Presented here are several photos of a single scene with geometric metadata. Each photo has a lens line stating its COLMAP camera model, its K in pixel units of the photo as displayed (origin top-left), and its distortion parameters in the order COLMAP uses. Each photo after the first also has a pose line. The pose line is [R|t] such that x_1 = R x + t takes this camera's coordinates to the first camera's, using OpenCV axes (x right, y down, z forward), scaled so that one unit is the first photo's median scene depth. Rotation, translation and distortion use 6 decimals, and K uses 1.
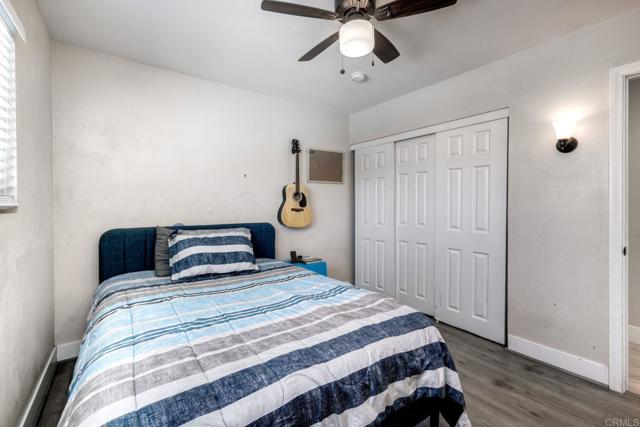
lens RADIAL K [[287.1, 0, 321.8], [0, 287.1, 208.7], [0, 0, 1]] dist [0.007036, -0.000872]
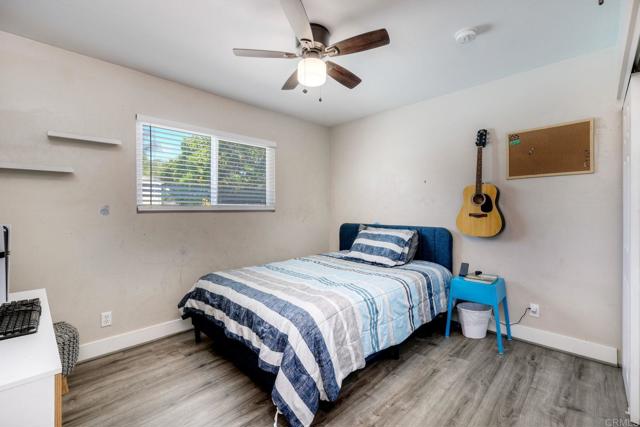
lens RADIAL K [[287.1, 0, 321.9], [0, 287.1, 212.1], [0, 0, 1]] dist [0.007036, -0.000872]
pose [[0.126455, 0.012816, -0.991890, 0.794267], [-0.011642, 0.999867, 0.011435, -0.011346], [0.991904, 0.010102, 0.126587, 0.525377]]
